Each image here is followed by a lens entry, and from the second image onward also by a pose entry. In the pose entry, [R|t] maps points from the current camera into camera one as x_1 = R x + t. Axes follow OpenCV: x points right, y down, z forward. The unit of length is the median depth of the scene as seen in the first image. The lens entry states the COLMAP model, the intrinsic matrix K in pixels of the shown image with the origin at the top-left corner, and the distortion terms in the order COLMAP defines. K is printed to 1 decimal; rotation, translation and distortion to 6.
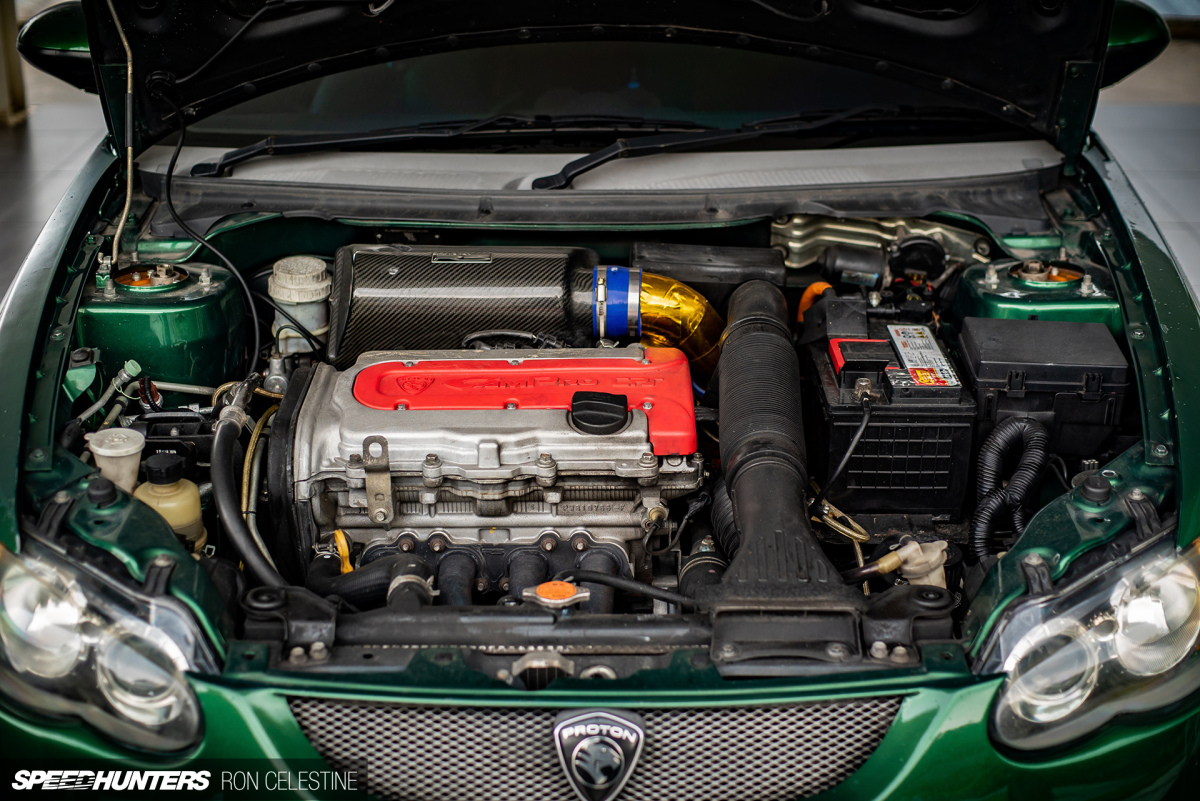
lens RADIAL K [[1720.3, 0, 601.0], [0, 1720.3, 402.7], [0, 0, 1]] dist [-0.121639, 0.000000]
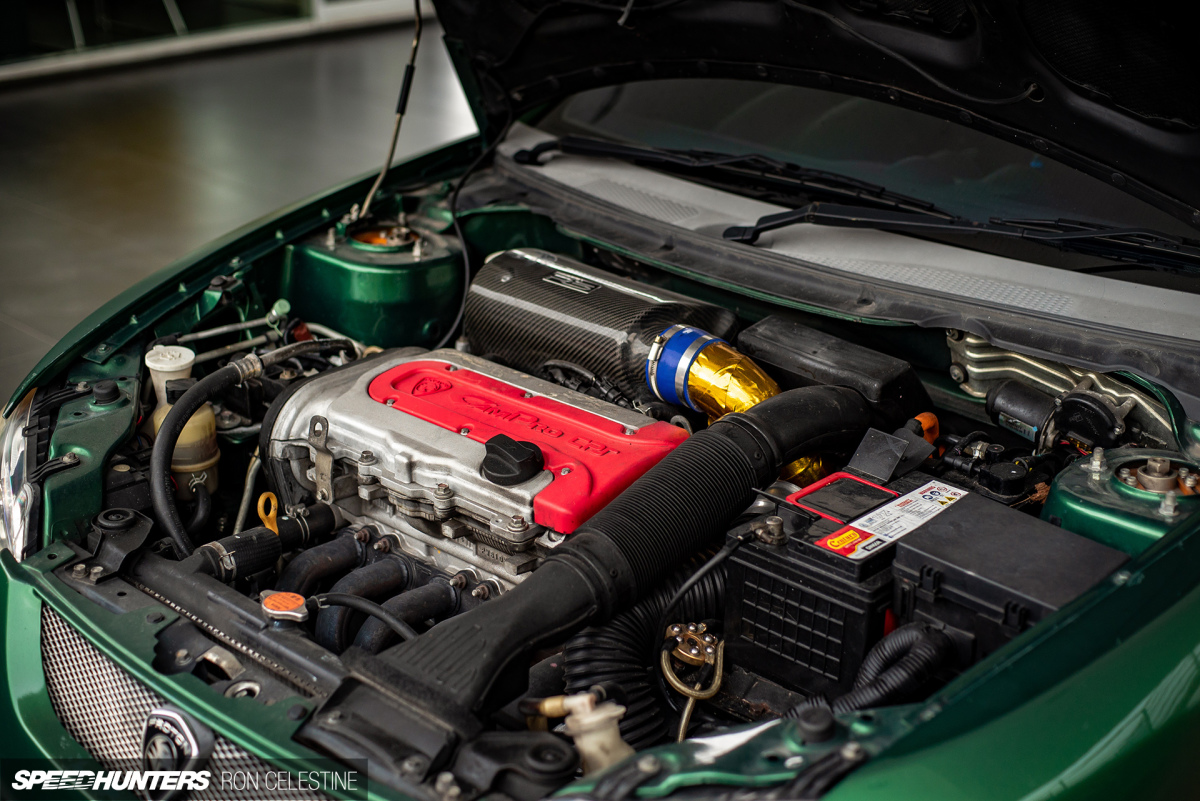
lens RADIAL K [[1720.3, 0, 600.3], [0, 1720.3, 399.7], [0, 0, 1]] dist [-0.121639, 0.000000]
pose [[0.749639, 0.265647, -0.606196, 0.524873], [-0.276795, 0.957804, 0.077436, -0.099289], [0.601187, 0.109743, 0.791537, 0.254689]]
